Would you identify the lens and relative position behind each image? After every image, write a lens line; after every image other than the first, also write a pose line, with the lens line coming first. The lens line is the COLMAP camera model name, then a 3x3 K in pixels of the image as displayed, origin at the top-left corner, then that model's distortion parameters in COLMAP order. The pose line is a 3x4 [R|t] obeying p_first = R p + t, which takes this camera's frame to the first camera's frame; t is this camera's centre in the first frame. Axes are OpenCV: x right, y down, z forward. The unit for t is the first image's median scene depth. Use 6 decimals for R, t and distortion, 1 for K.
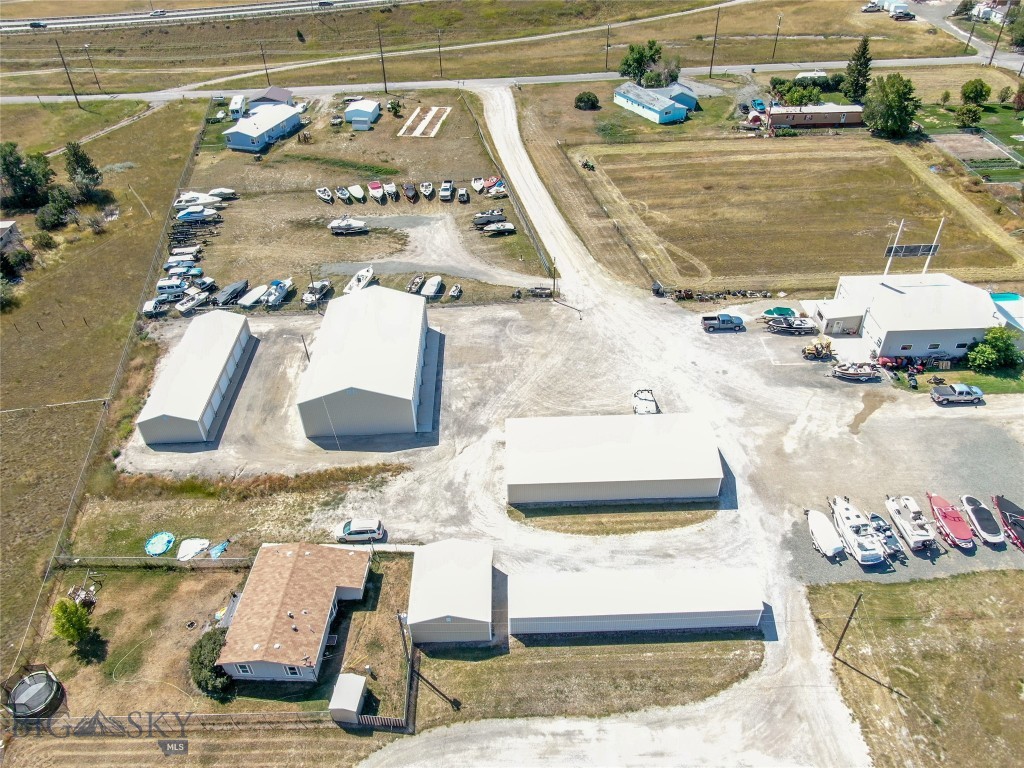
lens RADIAL K [[729.0, 0, 512.3], [0, 729.0, 388.9], [0, 0, 1]] dist [-0.014734, -0.000005]
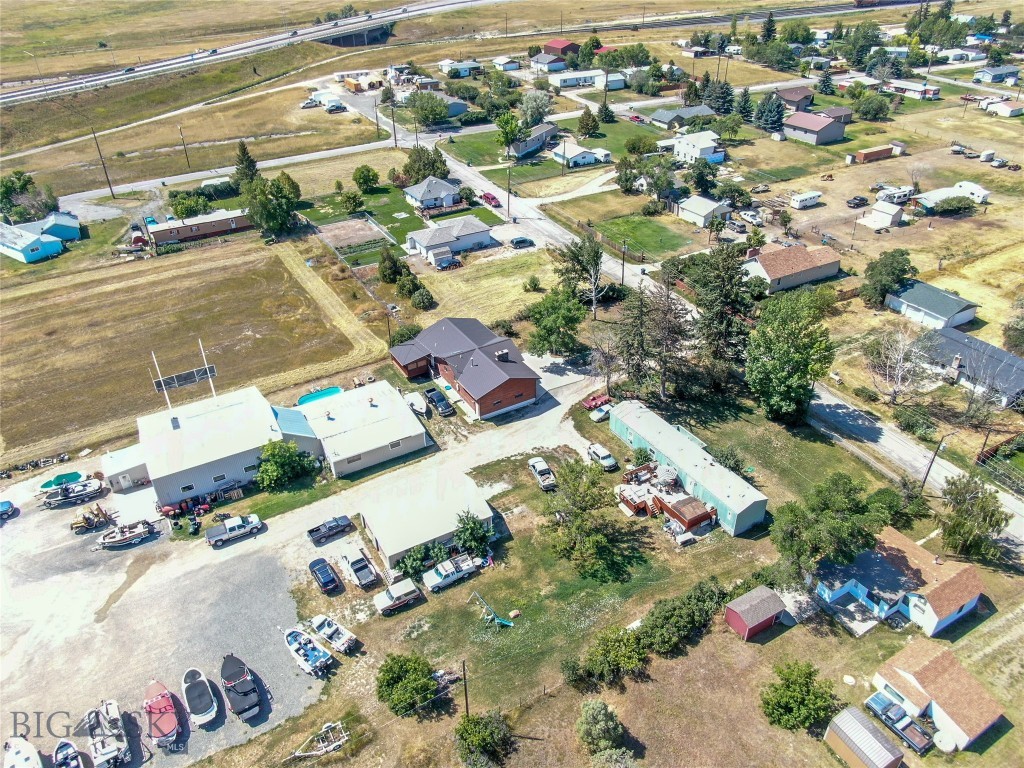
lens RADIAL K [[729.0, 0, 512.3], [0, 729.0, 388.9], [0, 0, 1]] dist [-0.014734, -0.000005]
pose [[0.879360, -0.251513, 0.404310, 0.404900], [0.292661, 0.955282, -0.042266, -0.013725], [-0.375600, 0.155493, 0.913645, 0.006239]]
